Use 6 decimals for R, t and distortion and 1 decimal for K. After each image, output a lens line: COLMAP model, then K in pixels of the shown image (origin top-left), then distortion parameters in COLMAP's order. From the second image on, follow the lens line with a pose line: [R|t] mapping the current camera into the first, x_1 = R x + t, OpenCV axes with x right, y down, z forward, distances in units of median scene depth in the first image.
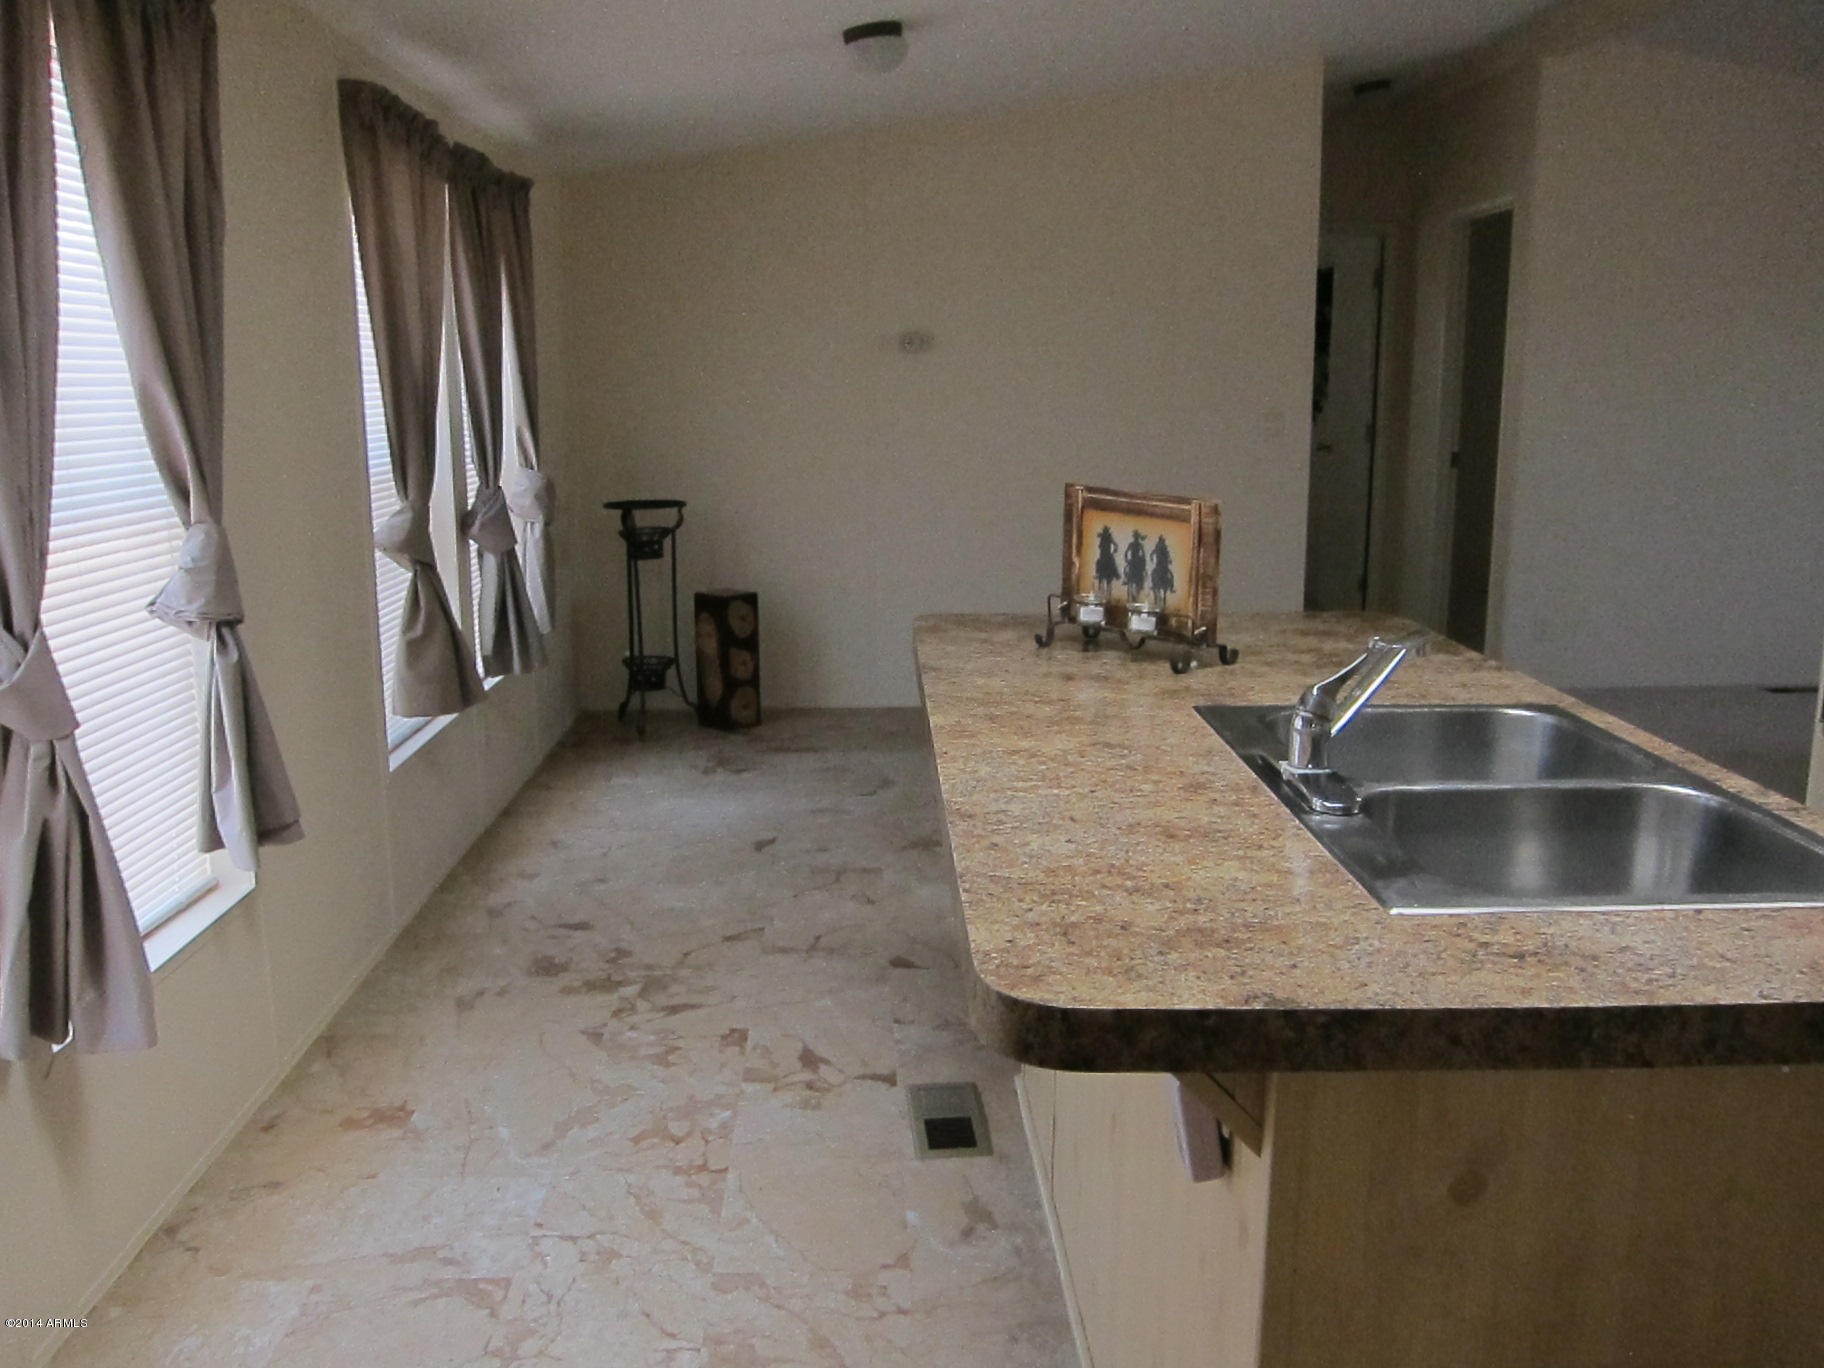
lens RADIAL K [[1550.7, 0, 912.0], [0, 1550.7, 684.0], [0, 0, 1]] dist [-0.015275, -0.004742]
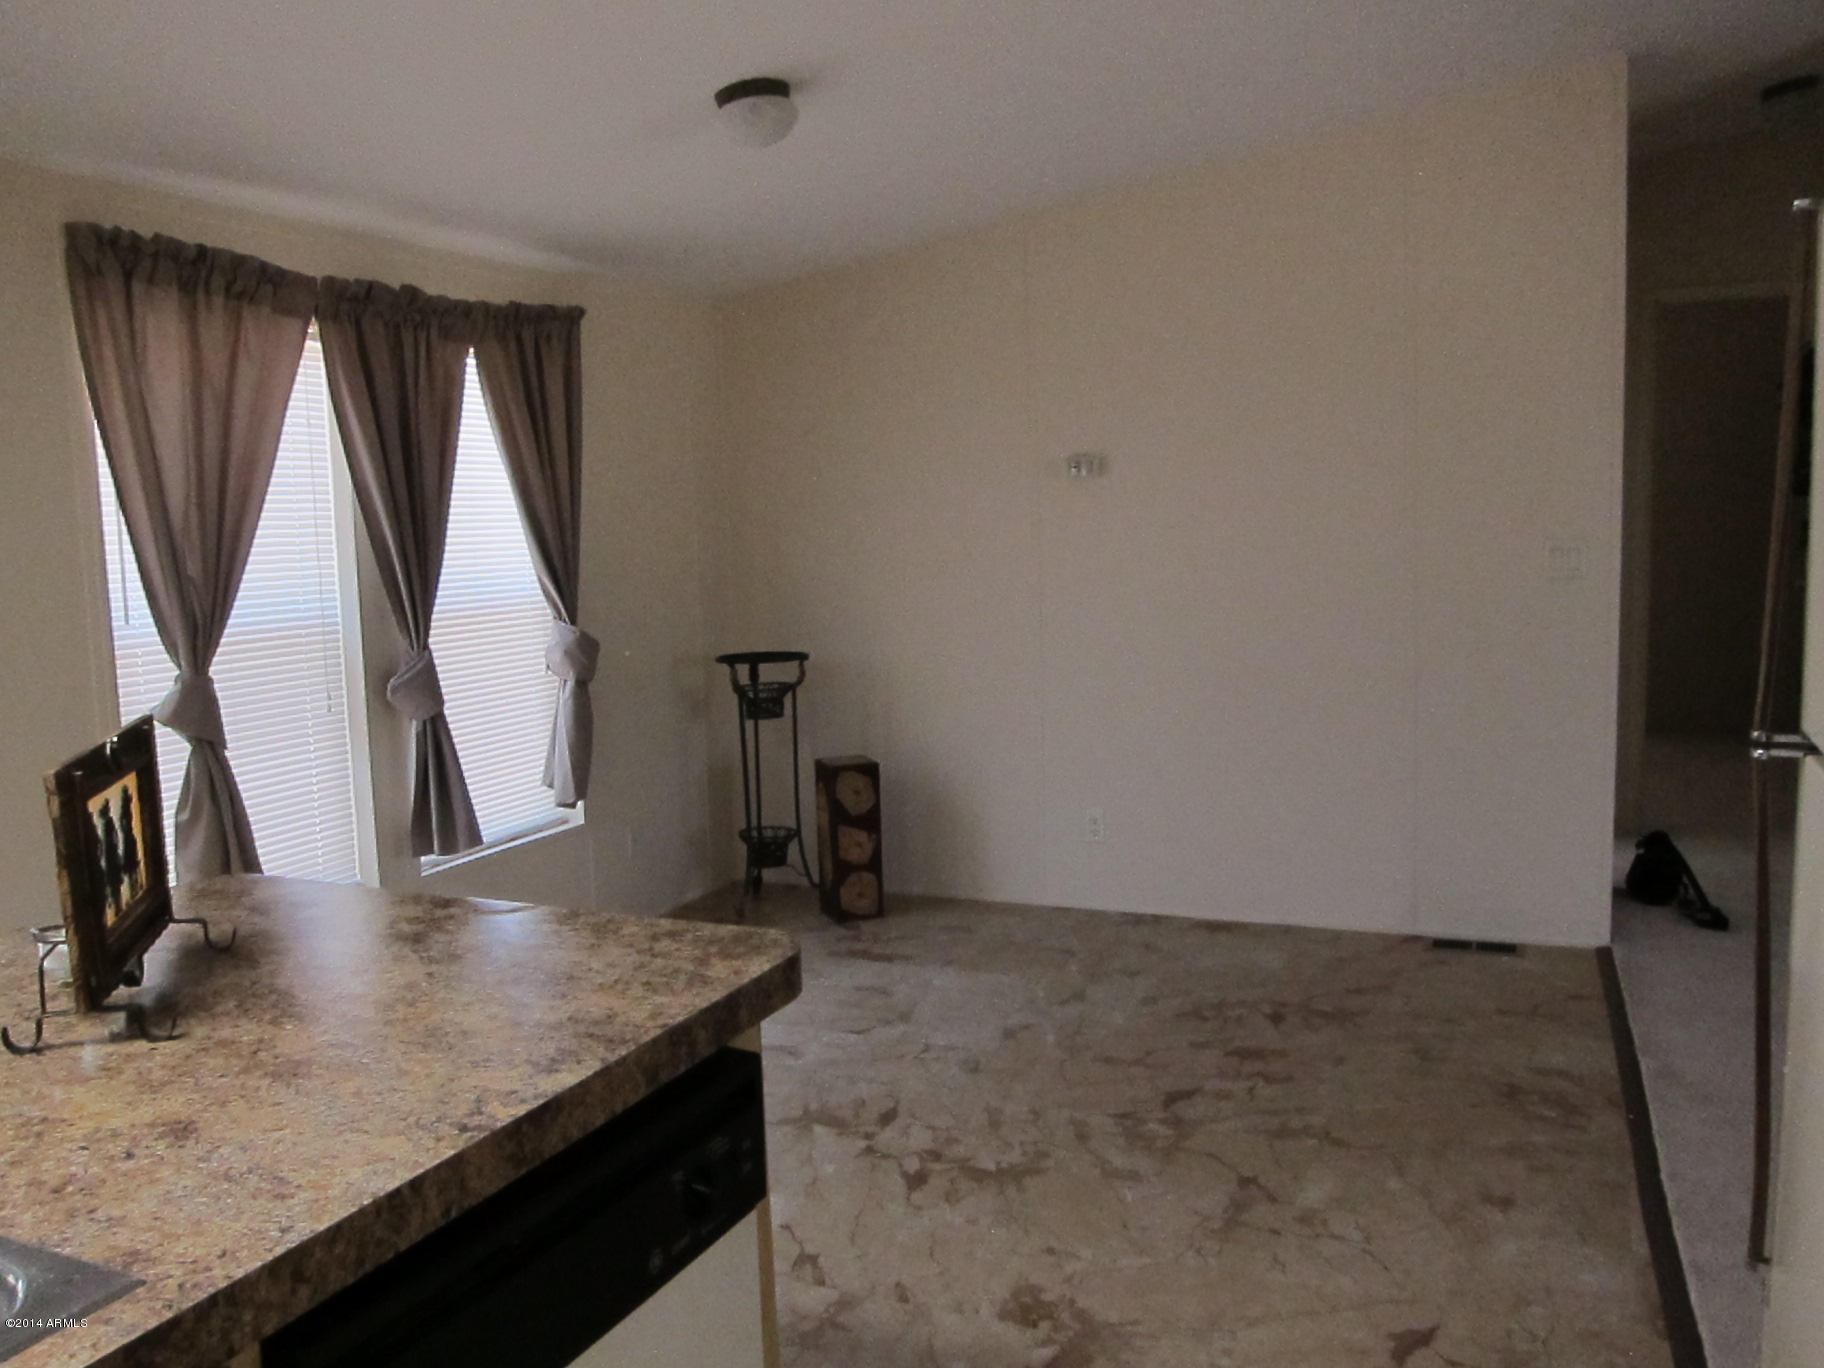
lens RADIAL K [[1550.7, 0, 912.0], [0, 1550.7, 684.0], [0, 0, 1]] dist [-0.015275, -0.004742]
pose [[0.901702, 0.024637, -0.431656, 0.284985], [-0.056075, 0.996607, -0.060254, -0.051510], [0.428707, 0.078536, 0.900023, 0.236453]]
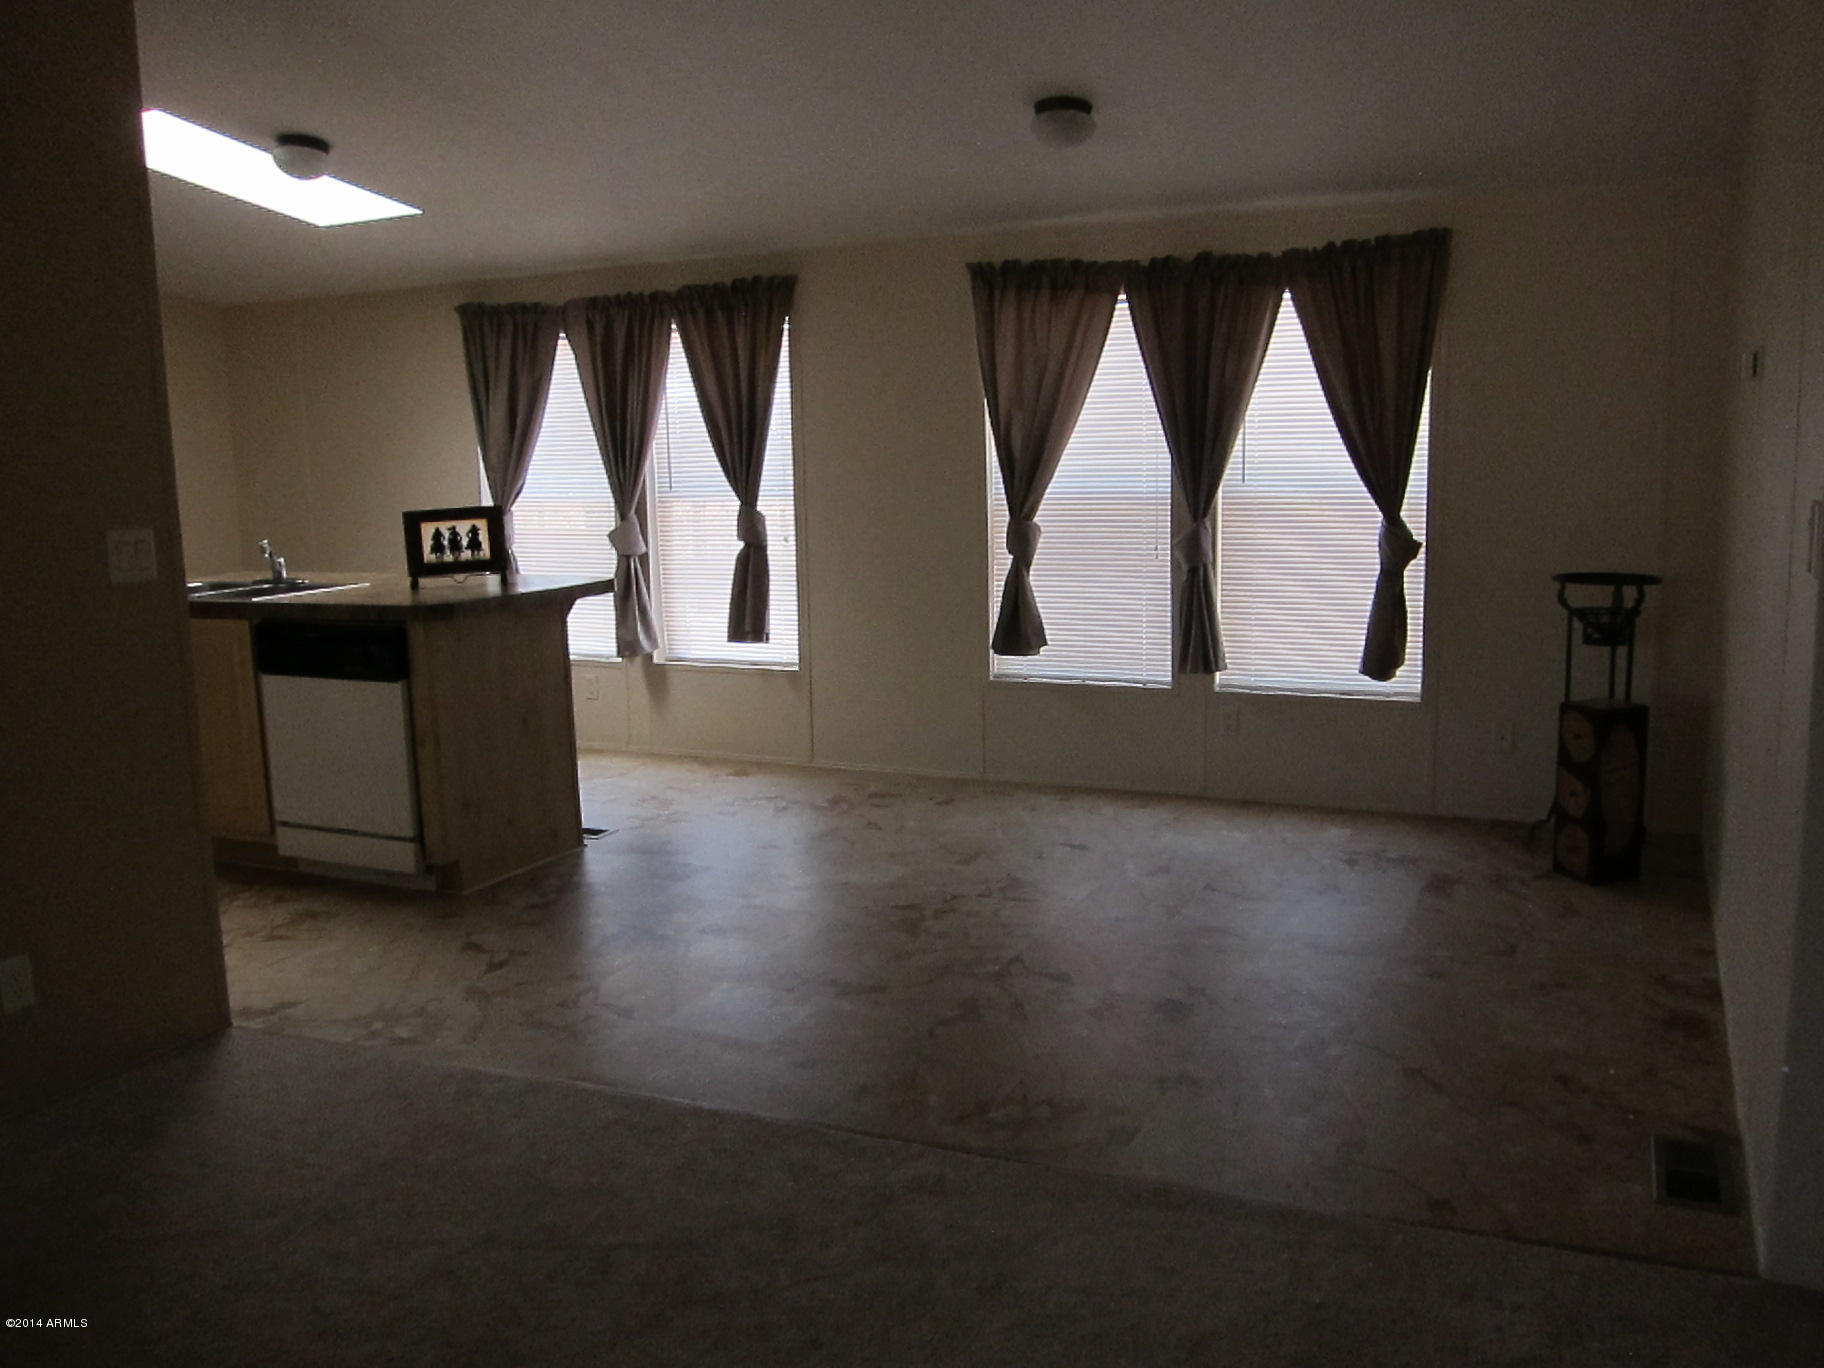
lens RADIAL K [[1550.7, 0, 912.0], [0, 1550.7, 684.0], [0, 0, 1]] dist [-0.015275, -0.004742]
pose [[-0.471920, 0.140186, -0.870425, 0.698404], [-0.150197, 0.960062, 0.236056, -0.195318], [0.868753, 0.242135, -0.432017, 1.033710]]
